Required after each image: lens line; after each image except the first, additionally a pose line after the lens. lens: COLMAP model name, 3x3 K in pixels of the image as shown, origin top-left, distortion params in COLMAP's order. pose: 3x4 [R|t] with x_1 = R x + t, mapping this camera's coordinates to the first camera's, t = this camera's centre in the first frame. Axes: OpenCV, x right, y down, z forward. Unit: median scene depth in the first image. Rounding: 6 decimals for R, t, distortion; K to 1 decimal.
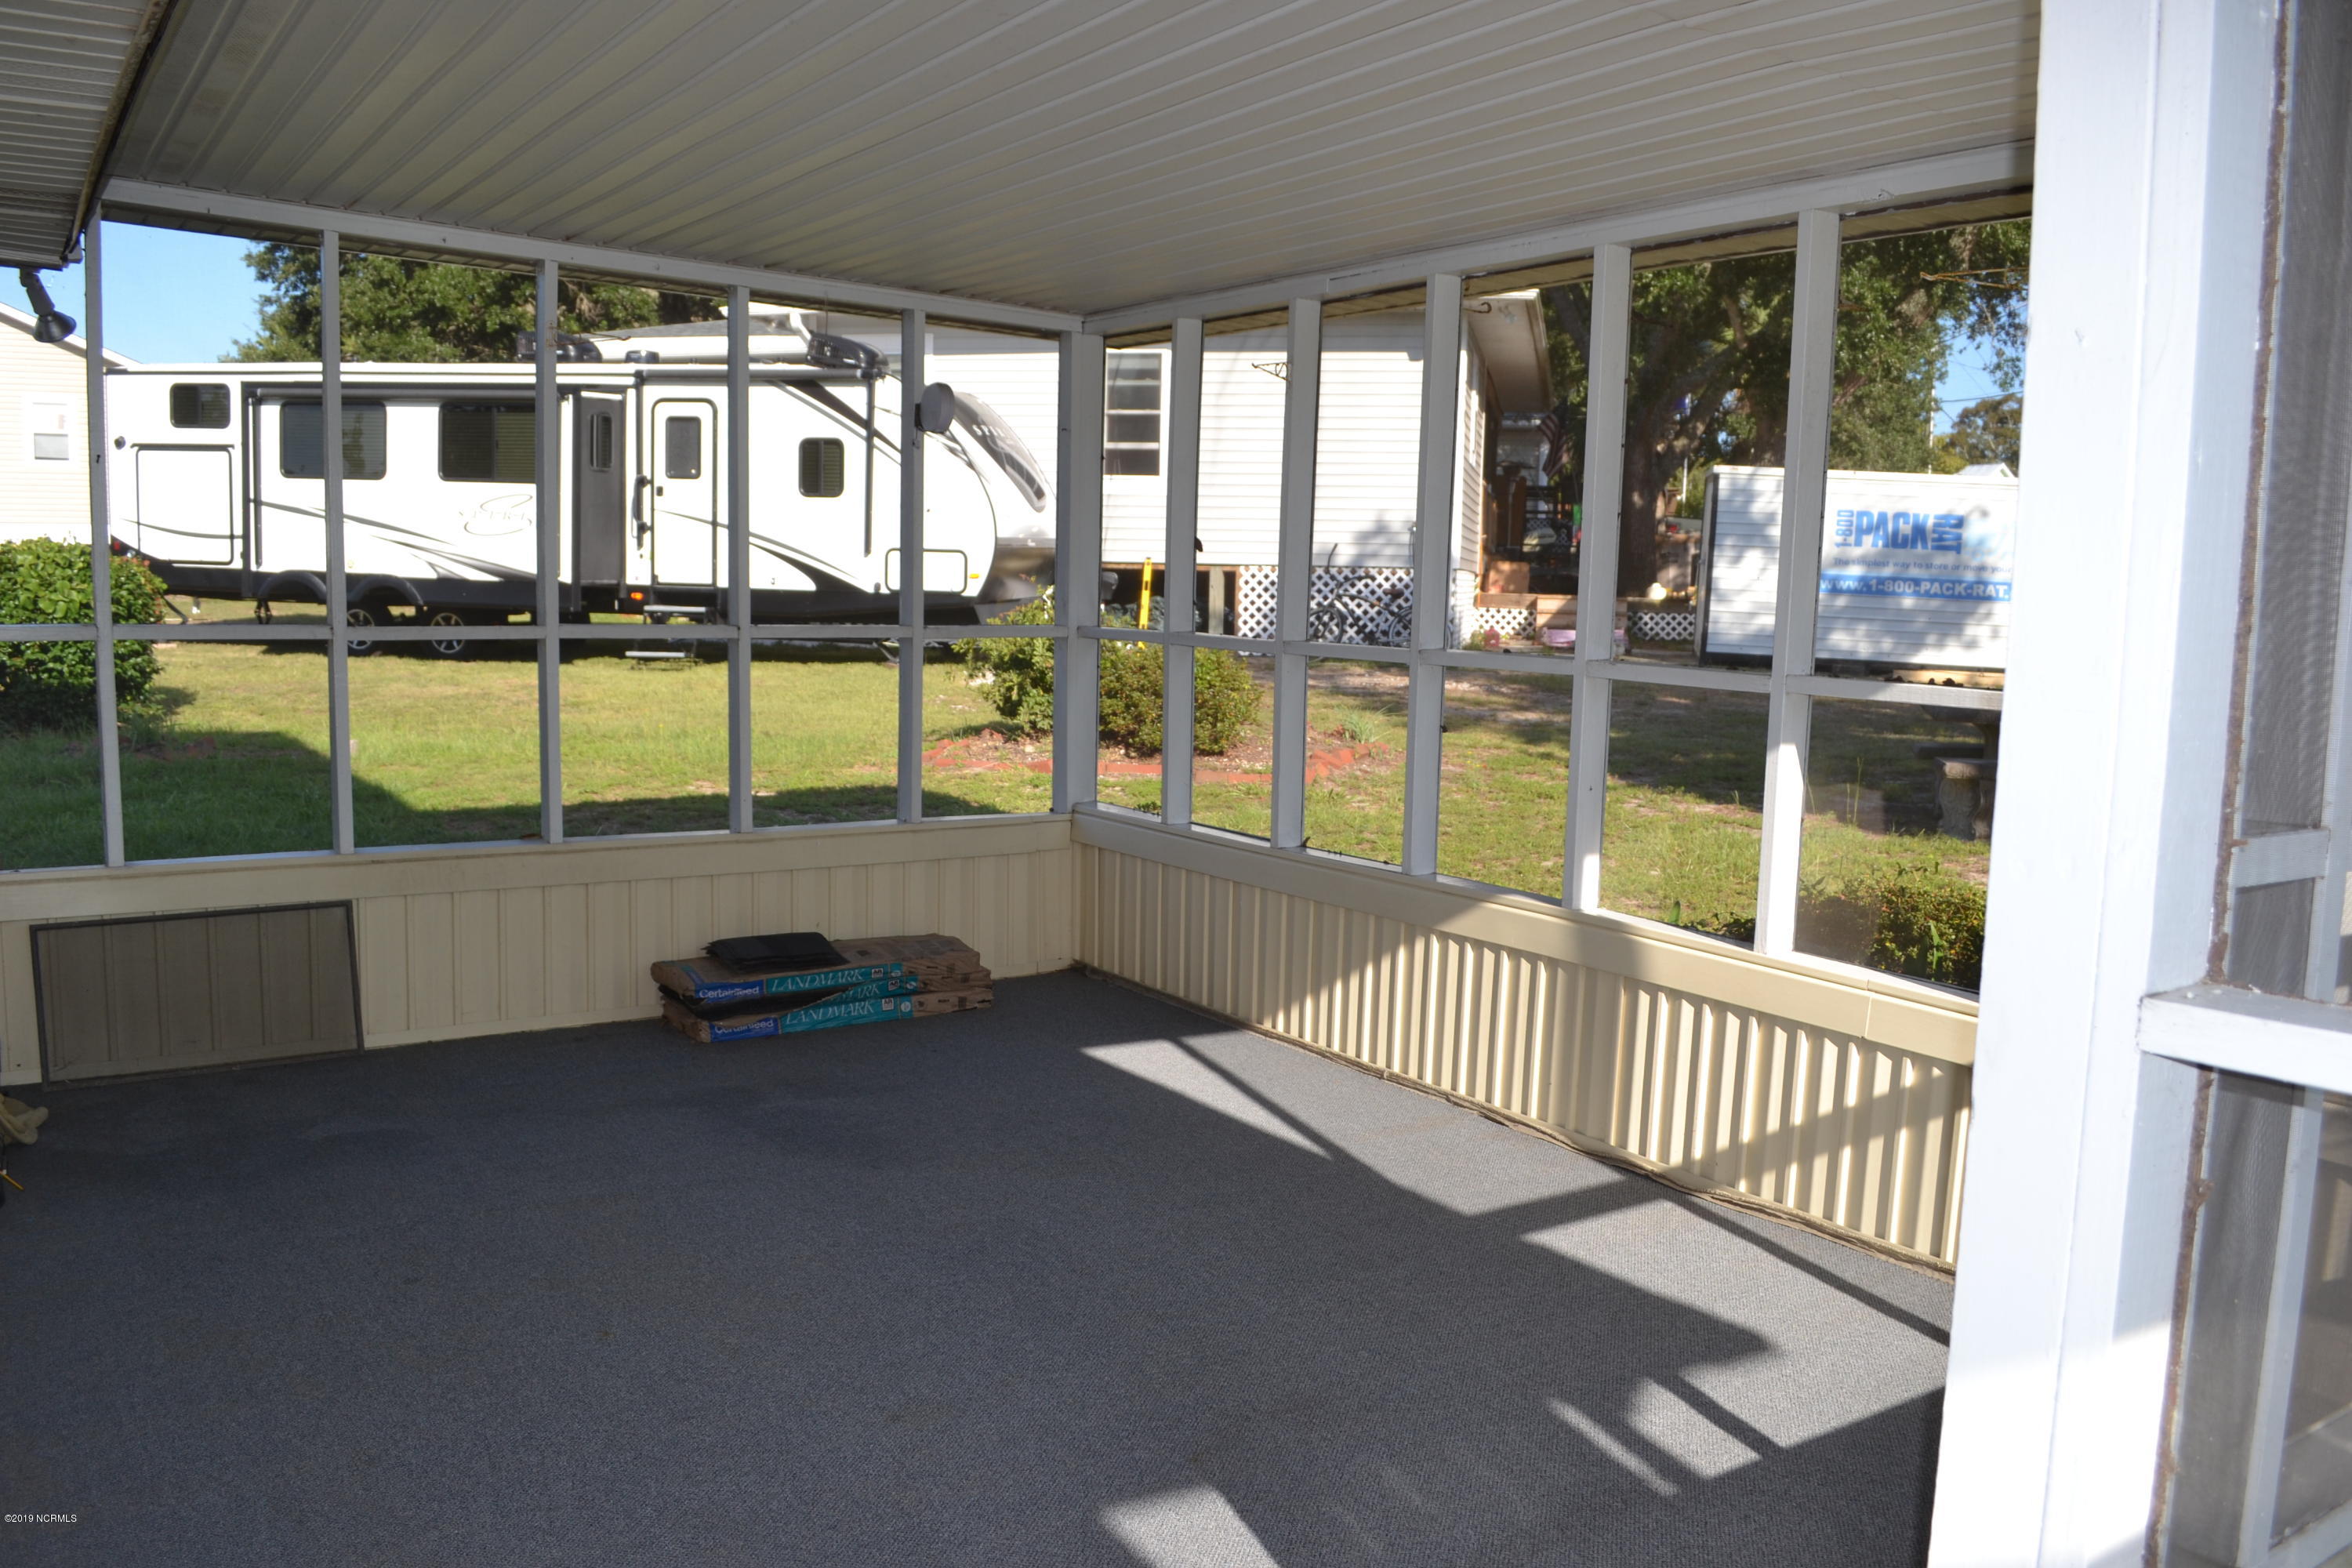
lens RADIAL K [[1883.7, 0, 1171.0], [0, 1883.7, 805.6], [0, 0, 1]] dist [-0.078787, 0.007003]
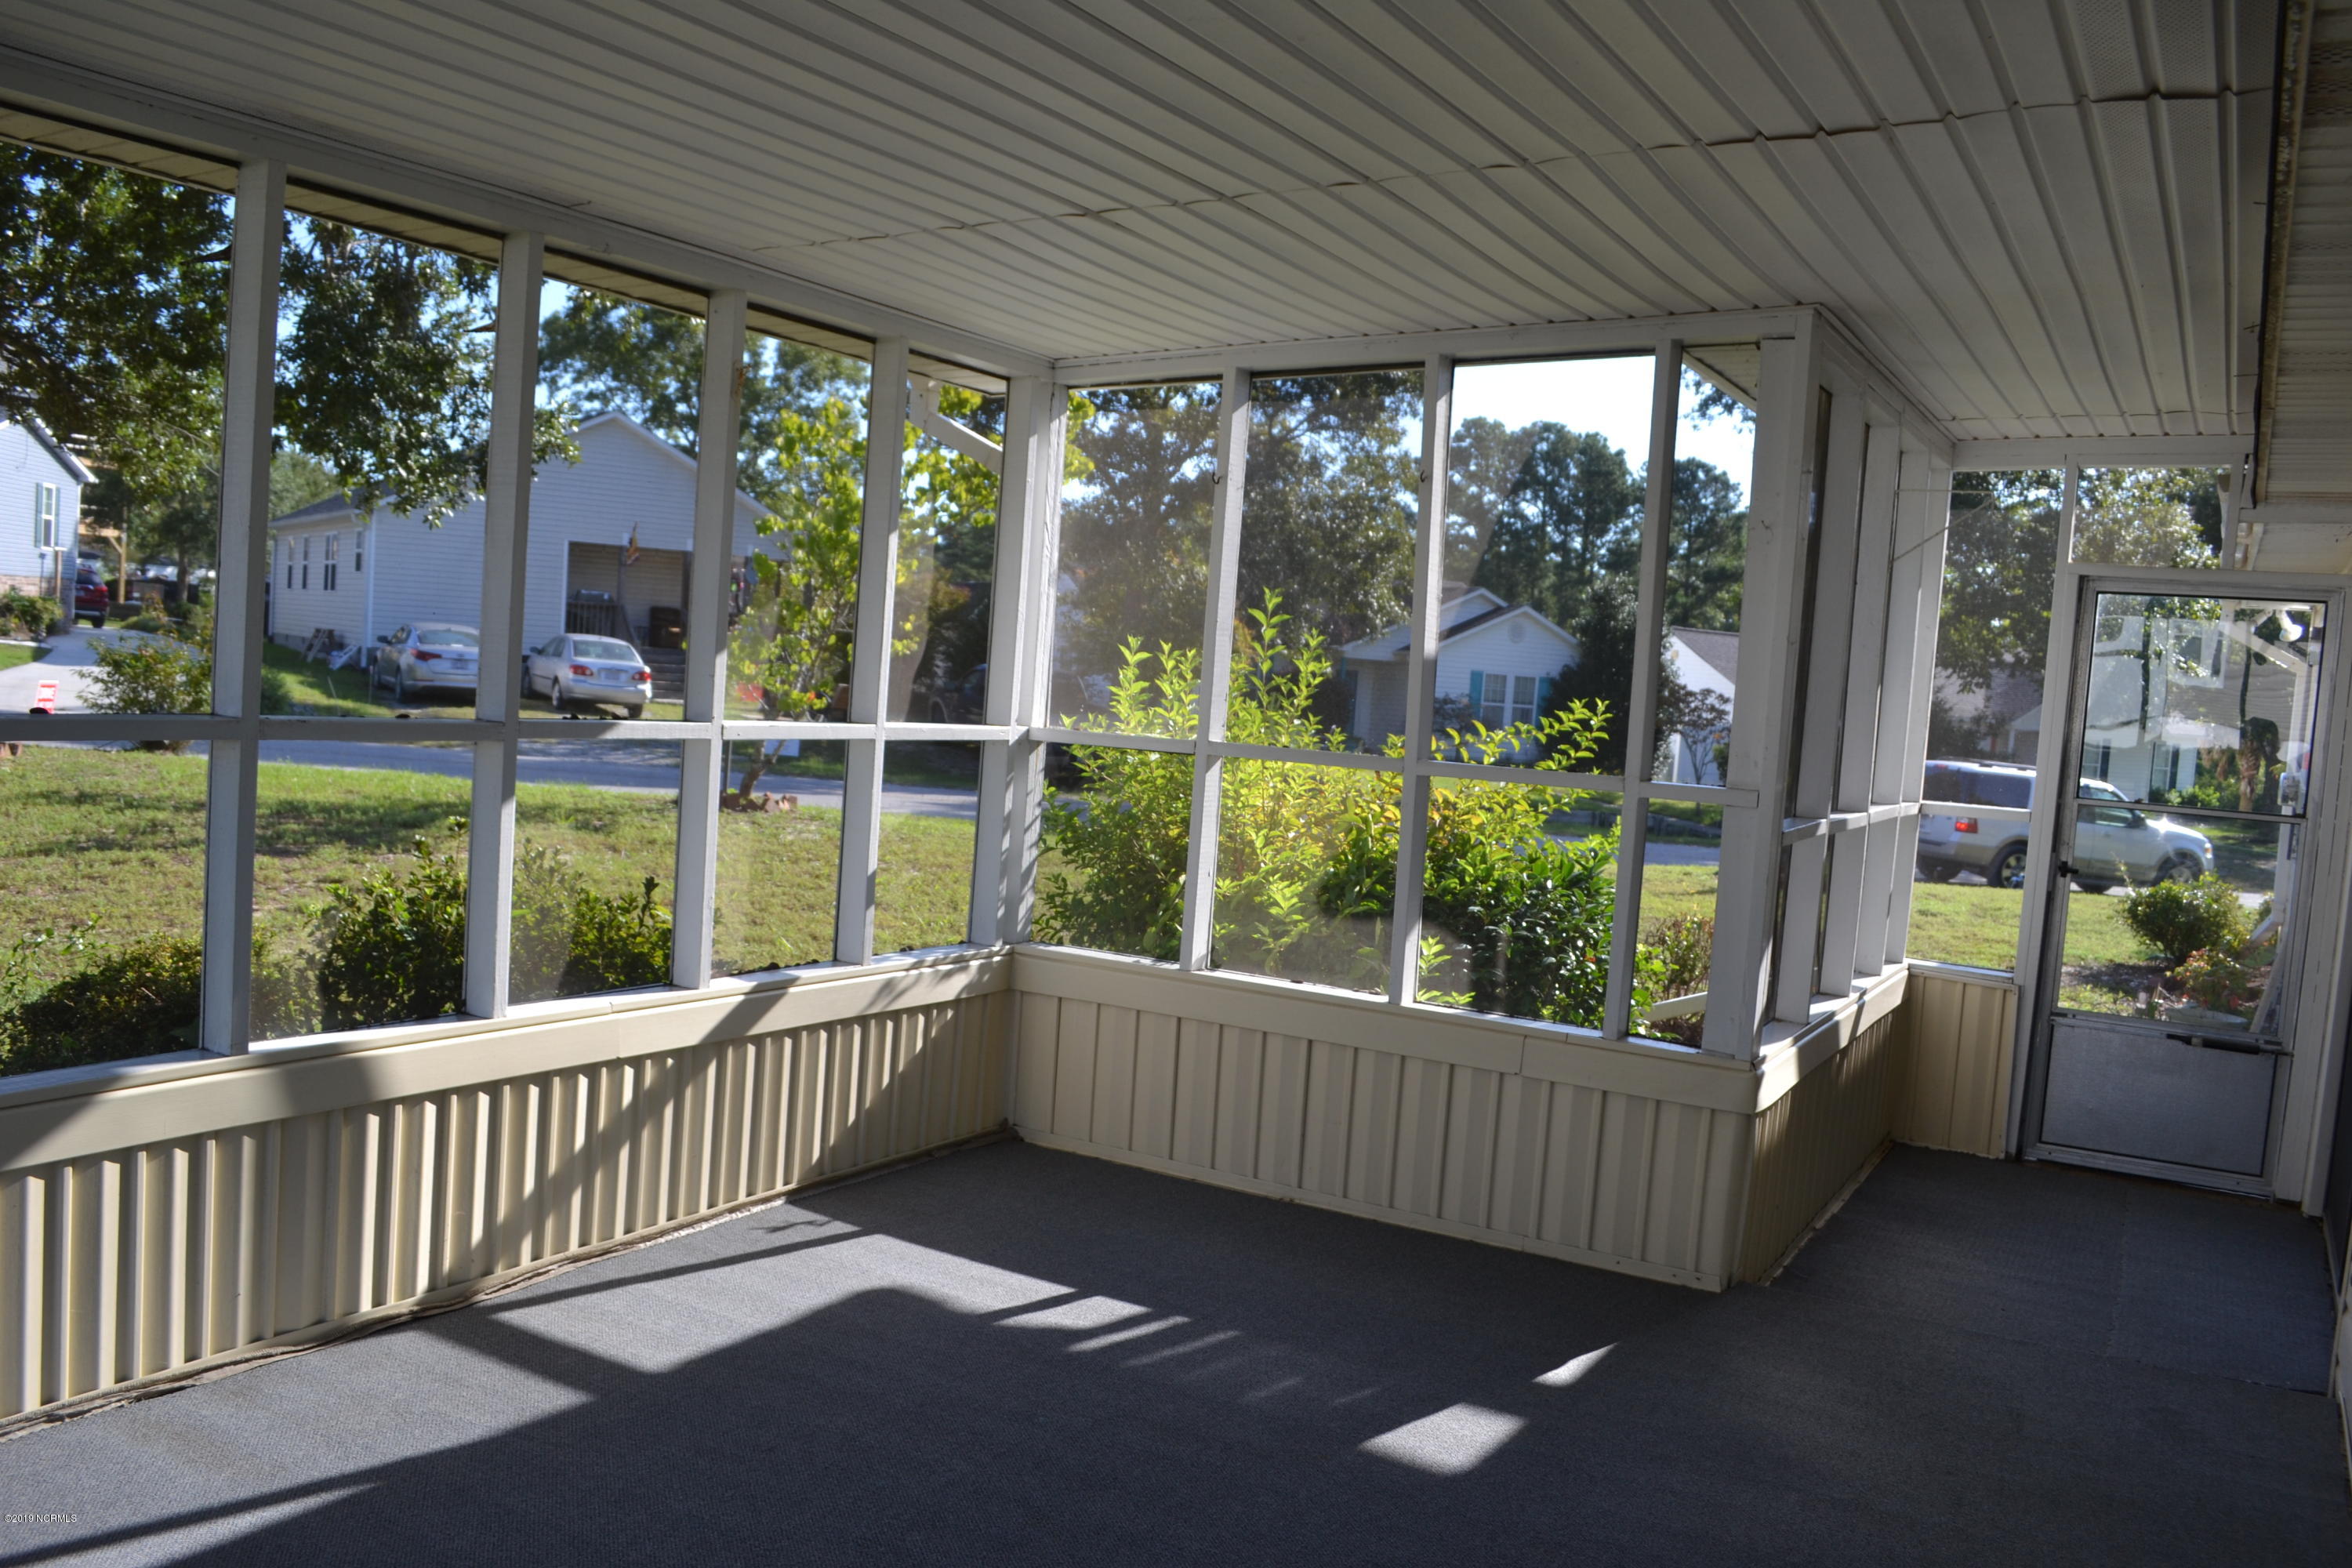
lens RADIAL K [[1883.7, 0, 1171.0], [0, 1883.7, 805.6], [0, 0, 1]] dist [-0.078787, 0.007003]
pose [[-0.433098, -0.124163, 0.892754, -0.666301], [0.029449, 0.987989, 0.151695, -0.162343], [-0.900866, 0.091990, -0.424239, 1.104316]]
